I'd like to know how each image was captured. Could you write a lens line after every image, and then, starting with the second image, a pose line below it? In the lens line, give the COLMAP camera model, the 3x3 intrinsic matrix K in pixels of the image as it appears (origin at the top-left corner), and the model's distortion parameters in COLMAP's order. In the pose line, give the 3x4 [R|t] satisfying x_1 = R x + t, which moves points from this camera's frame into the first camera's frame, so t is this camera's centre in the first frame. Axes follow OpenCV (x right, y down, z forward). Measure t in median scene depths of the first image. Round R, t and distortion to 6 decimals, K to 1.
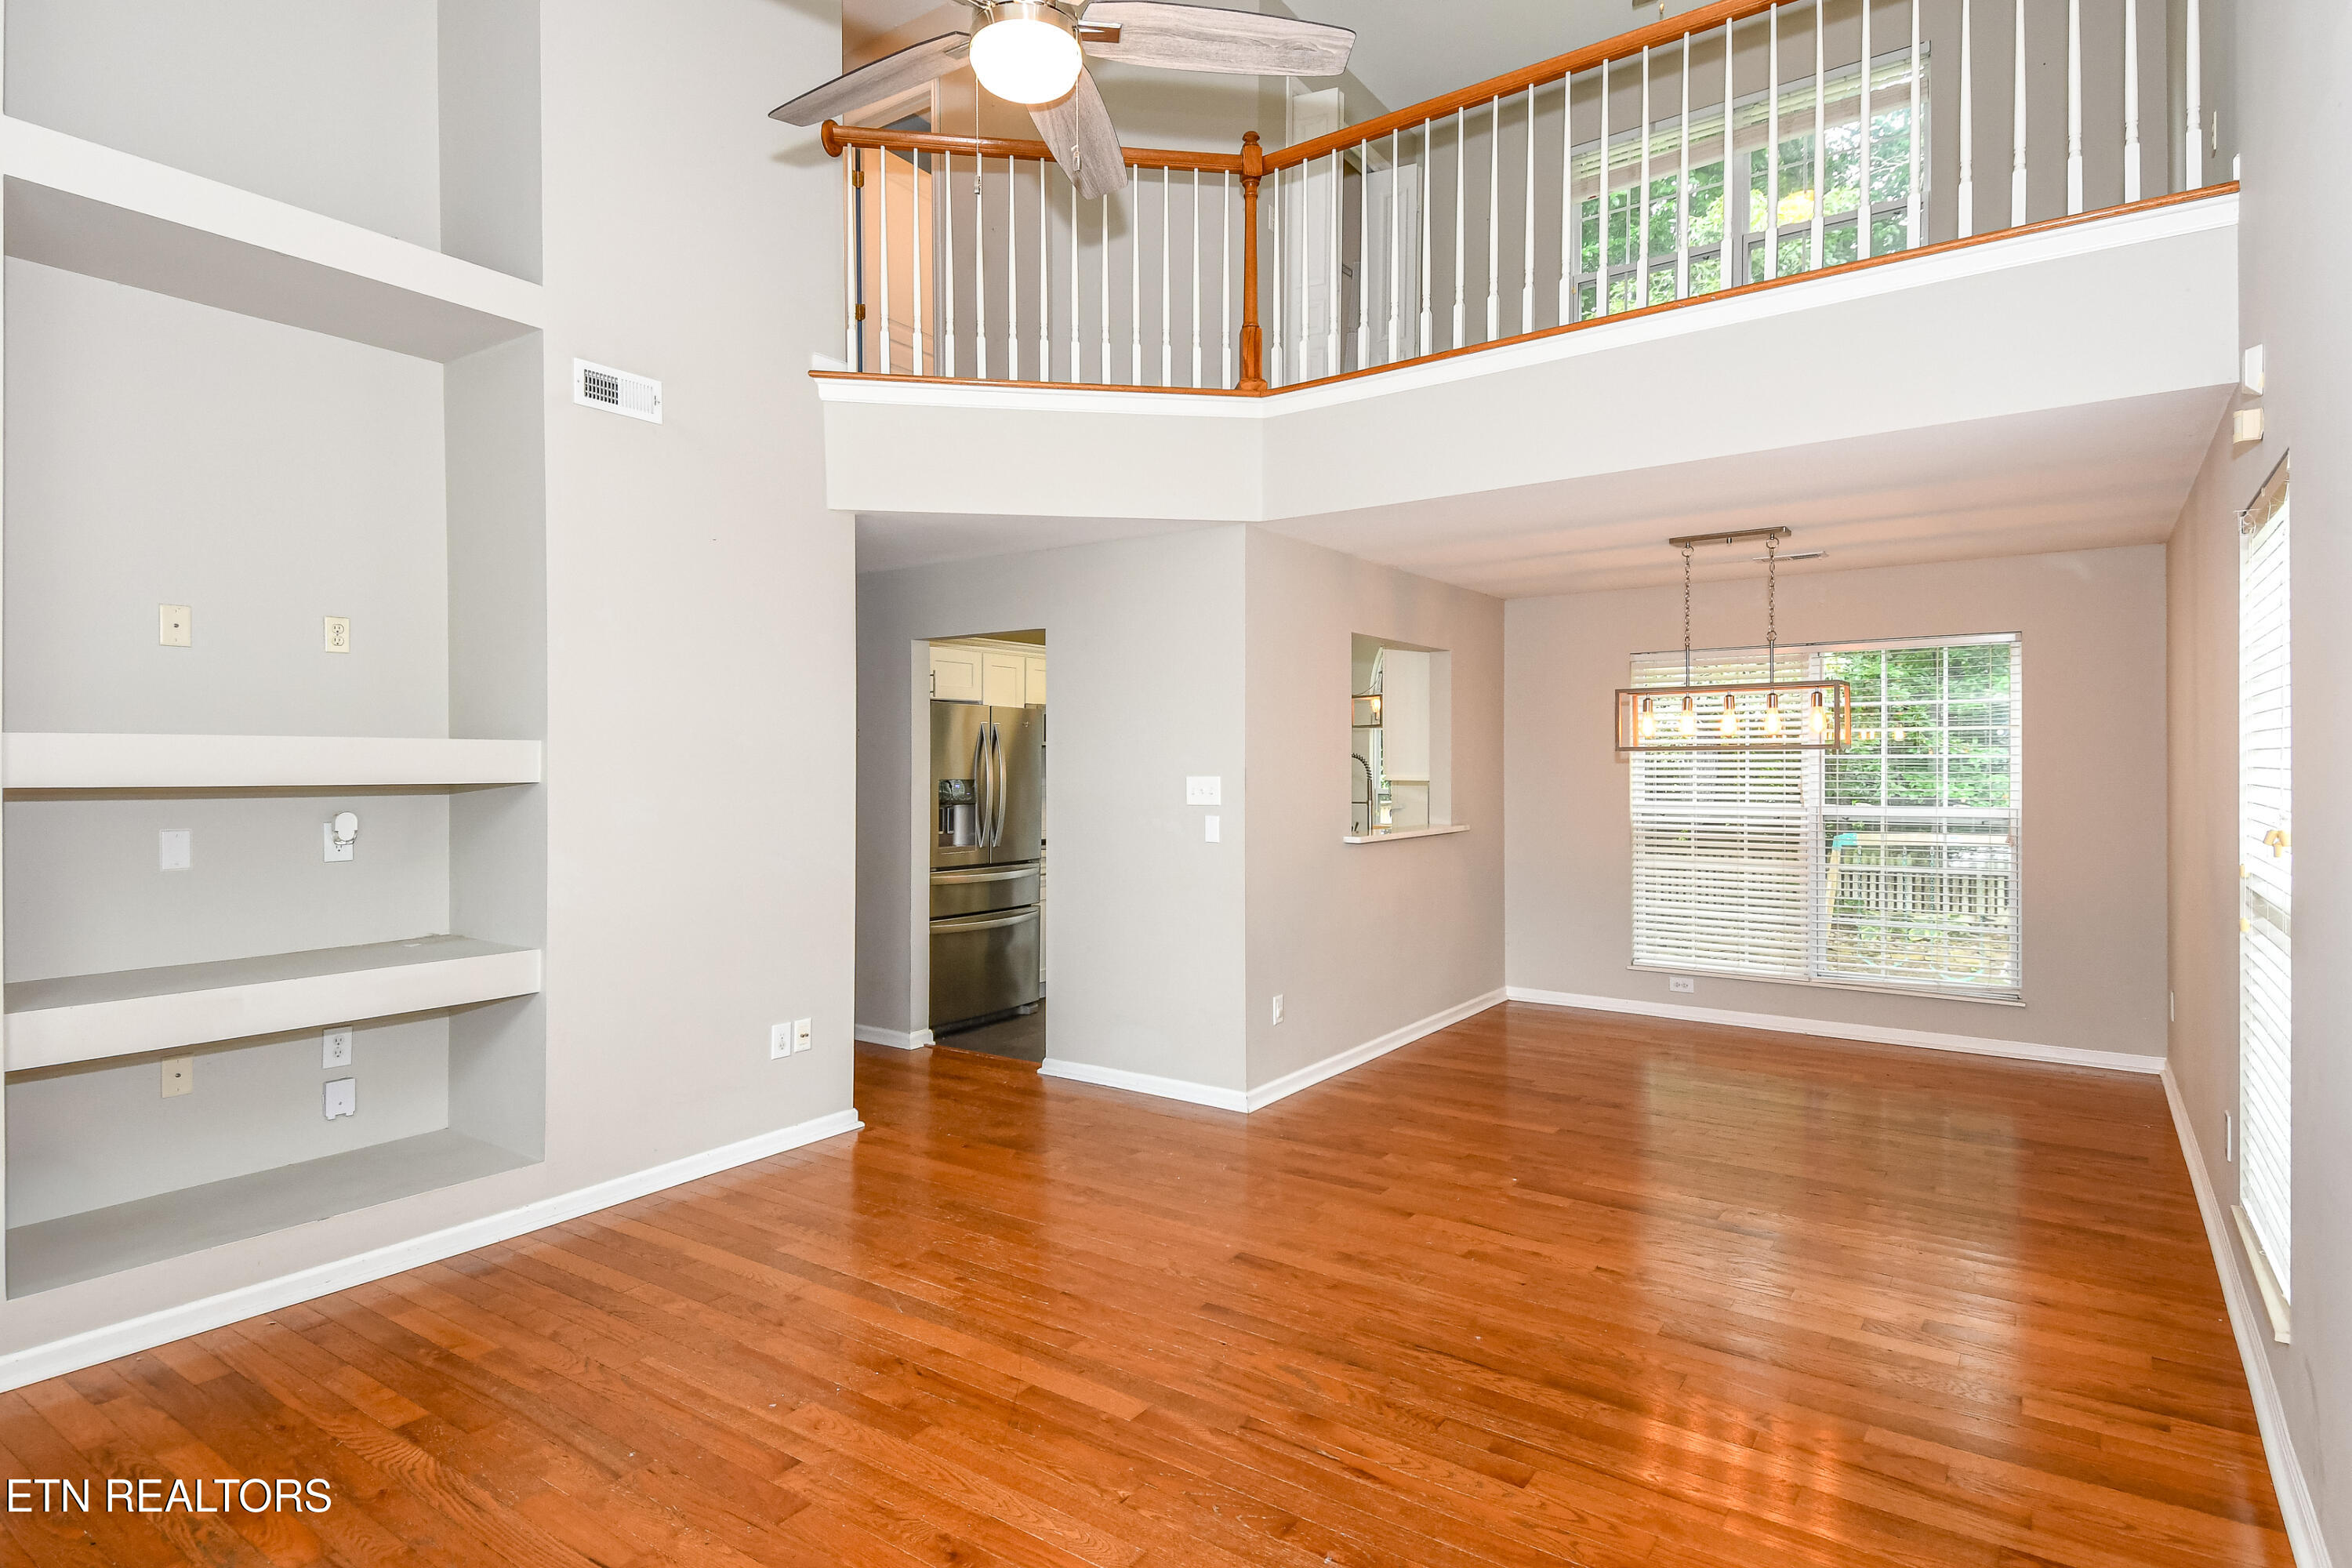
lens RADIAL K [[1240.8, 0, 1194.5], [0, 1240.8, 758.8], [0, 0, 1]] dist [0.021257, -0.000535]
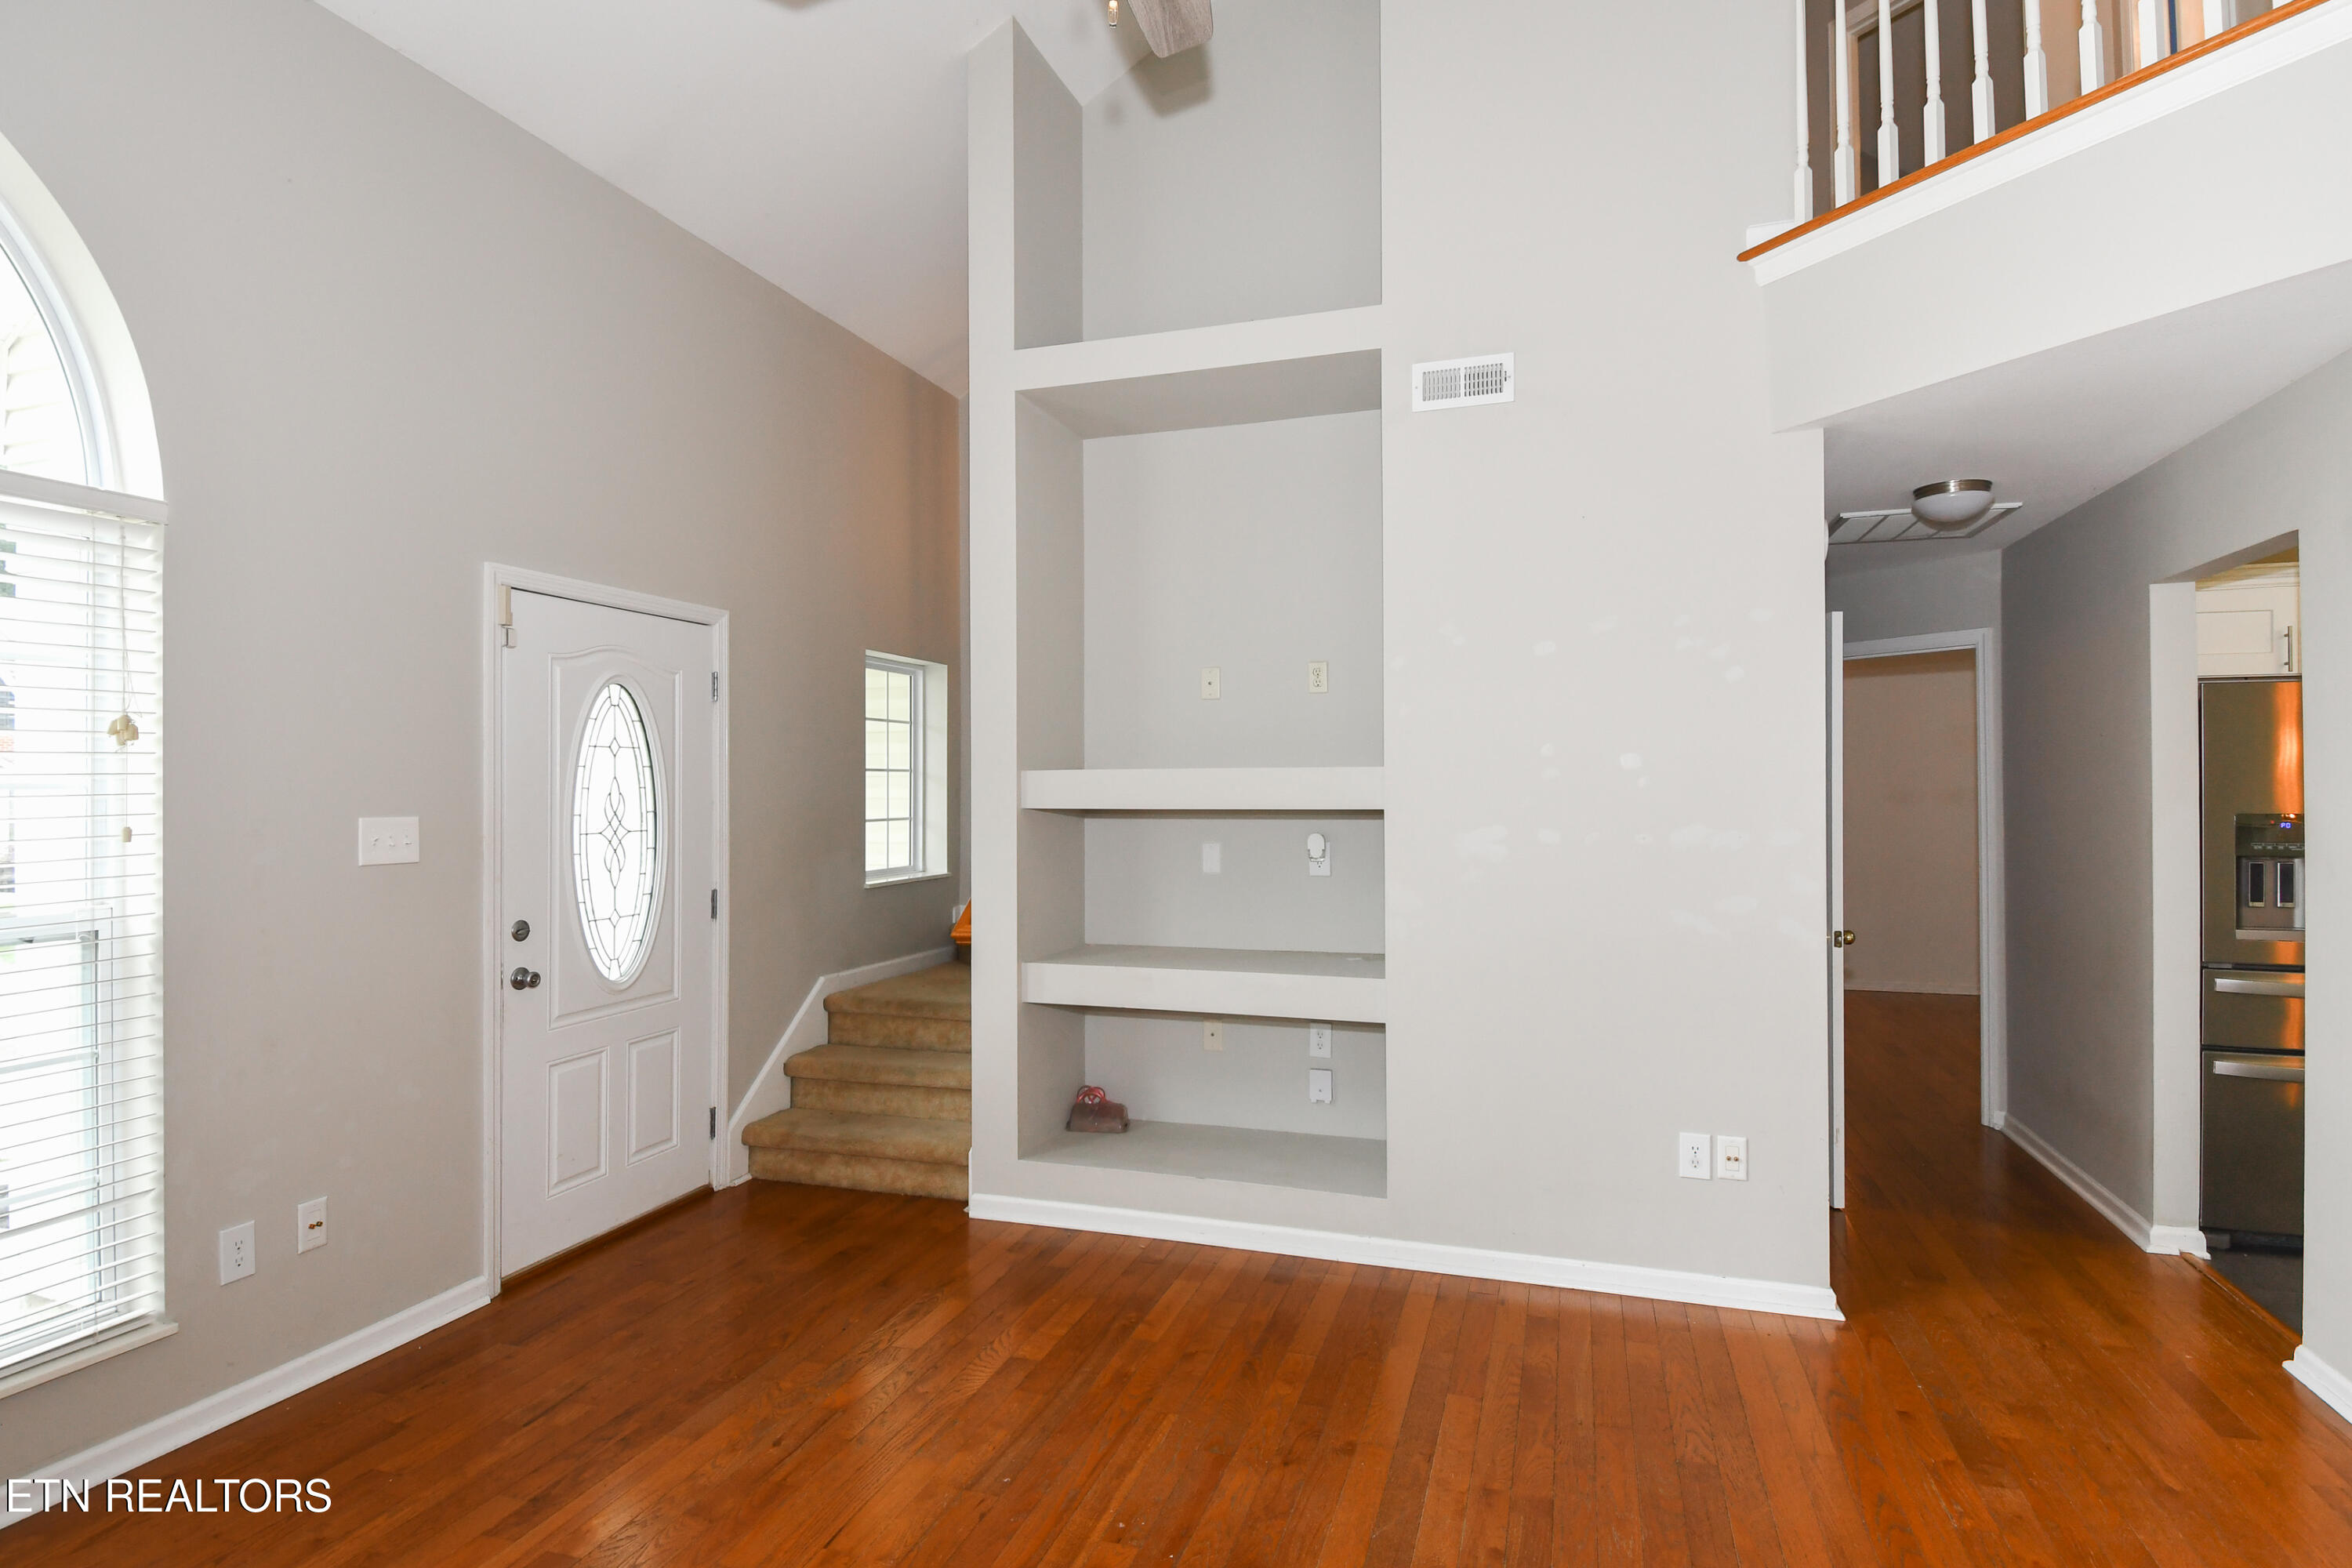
lens RADIAL K [[1249.3, 0, 1132.5], [0, 1249.3, 784.1], [0, 0, 1]] dist [0.076756, -0.062040]
pose [[0.281914, -0.002731, -0.959436, 0.359436], [0.007857, 0.999969, -0.000537, -0.002764], [0.959408, -0.007387, 0.281926, 0.518020]]
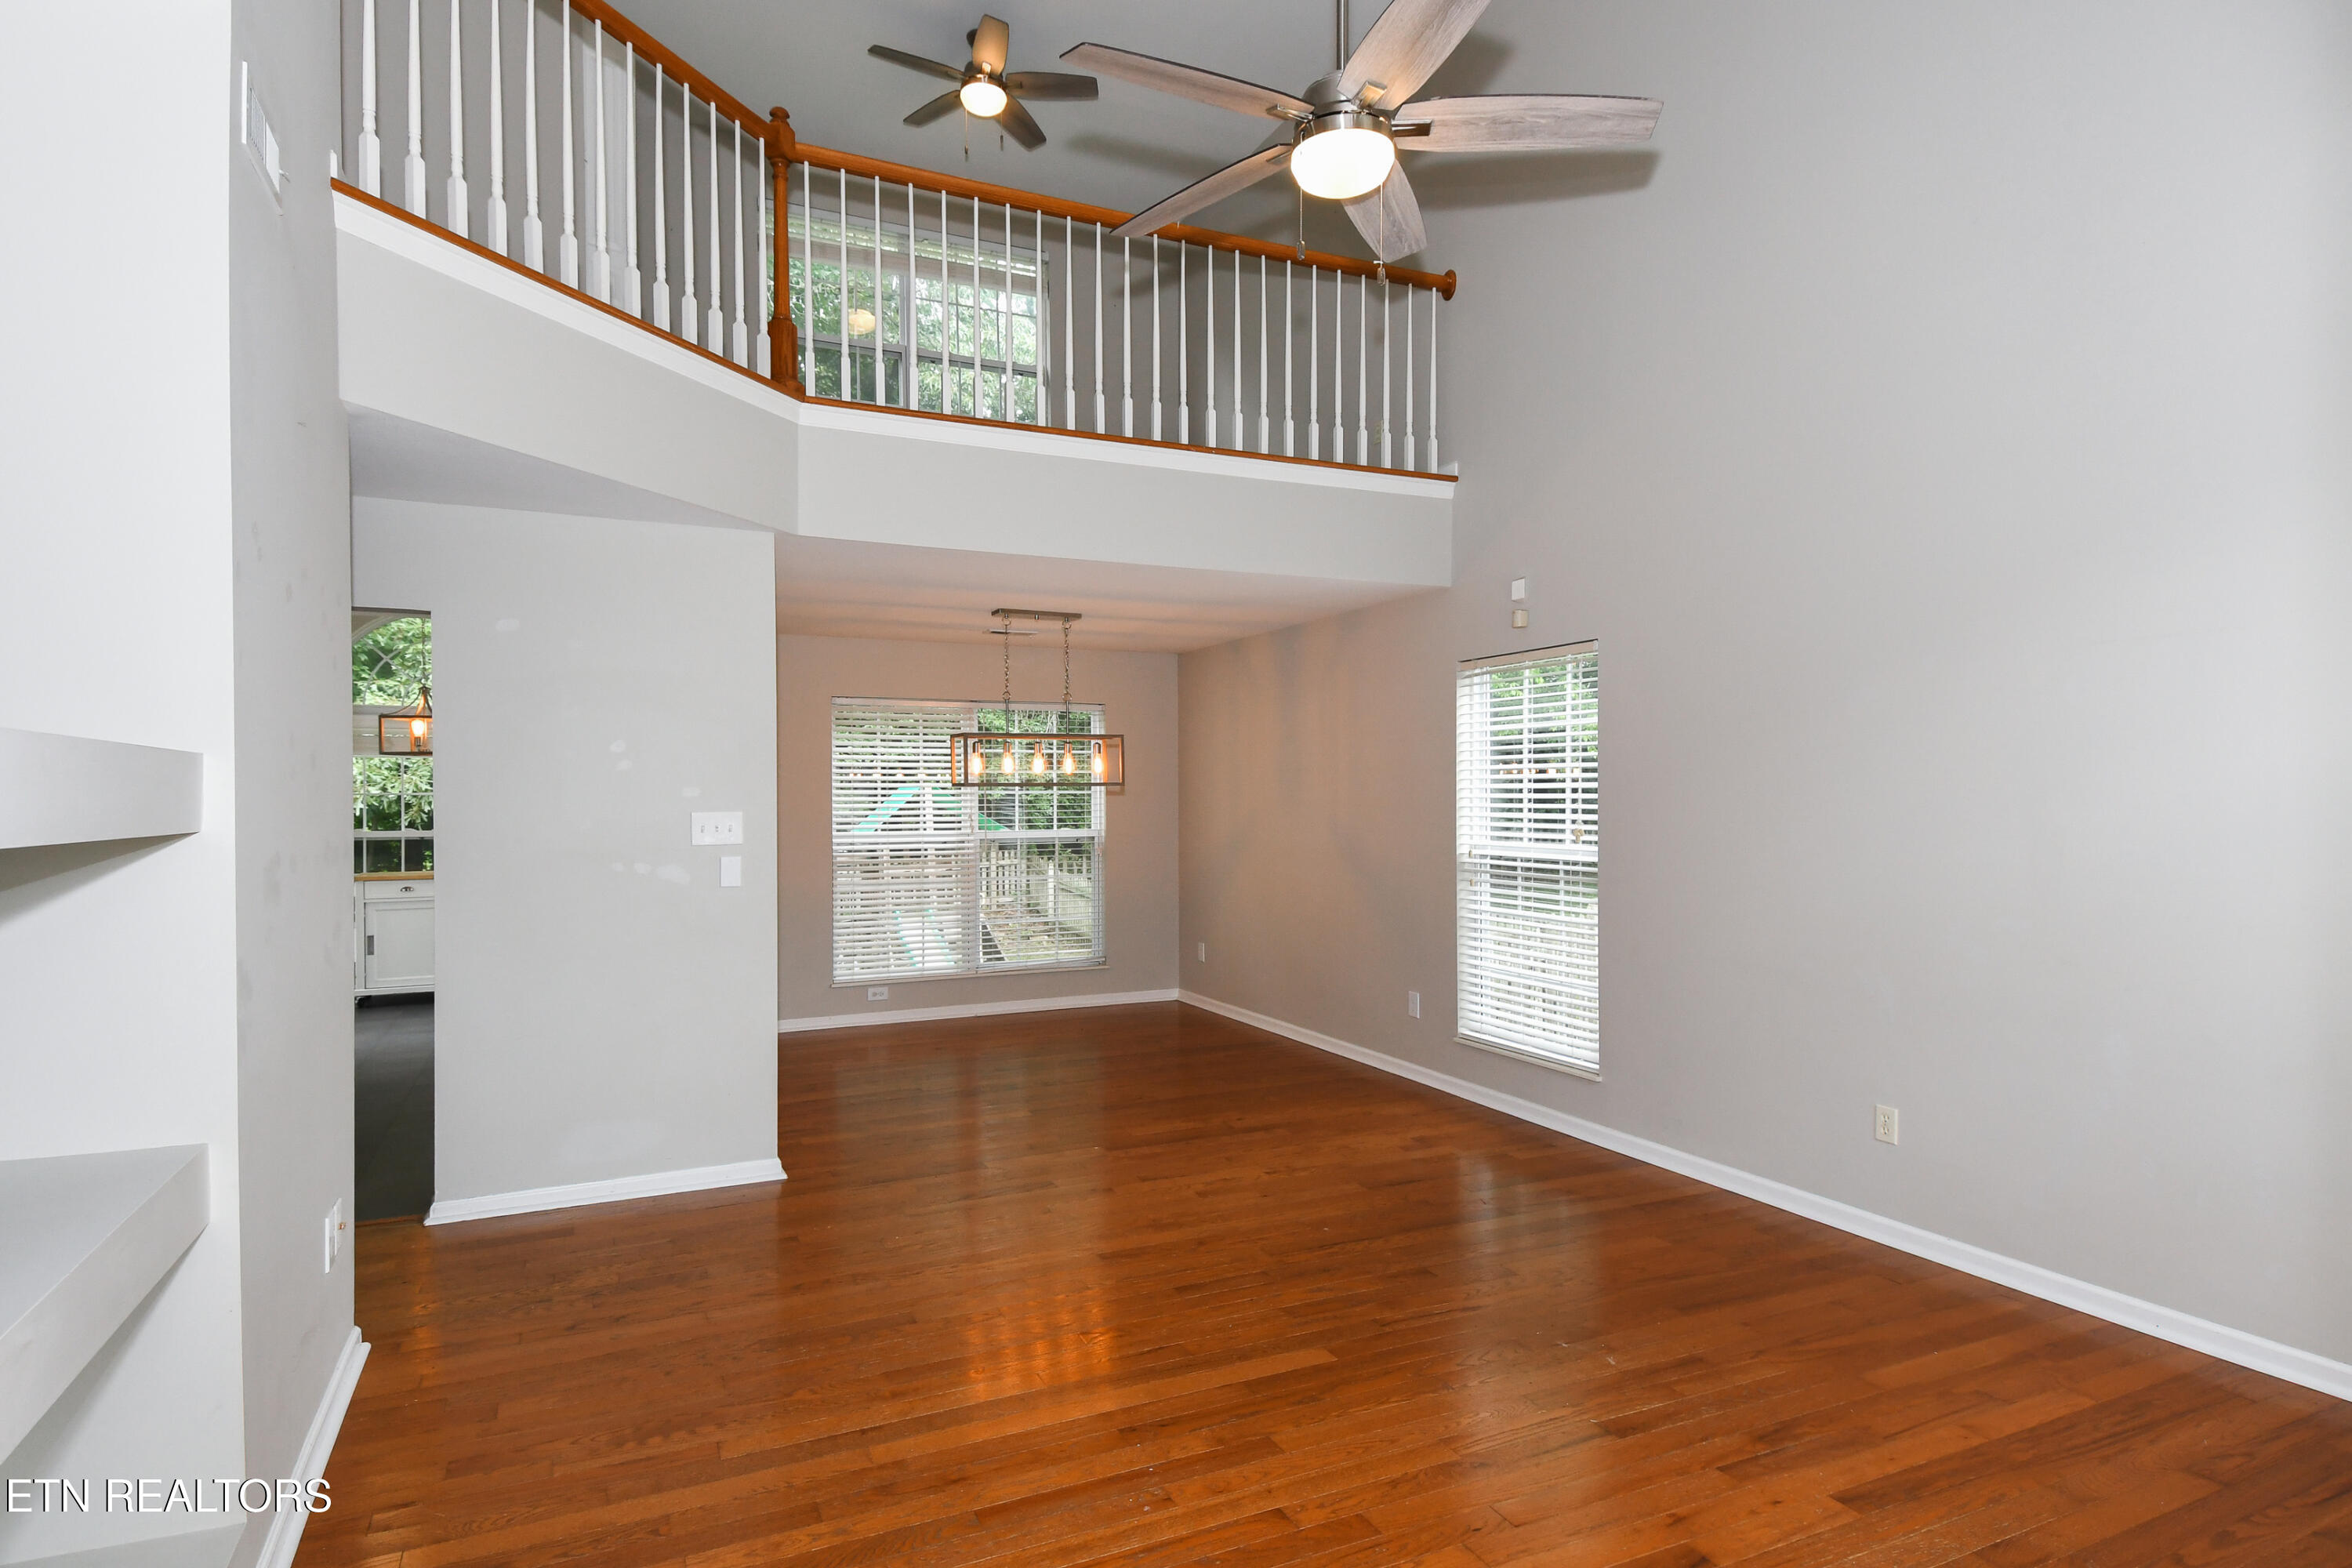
lens RADIAL K [[1249.3, 0, 1132.5], [0, 1249.3, 784.1], [0, 0, 1]] dist [0.076756, -0.062040]
pose [[0.507758, 0.008234, 0.861461, -0.776861], [-0.000916, 0.999959, -0.009017, 0.002566], [-0.861499, 0.003790, 0.507744, 0.371462]]
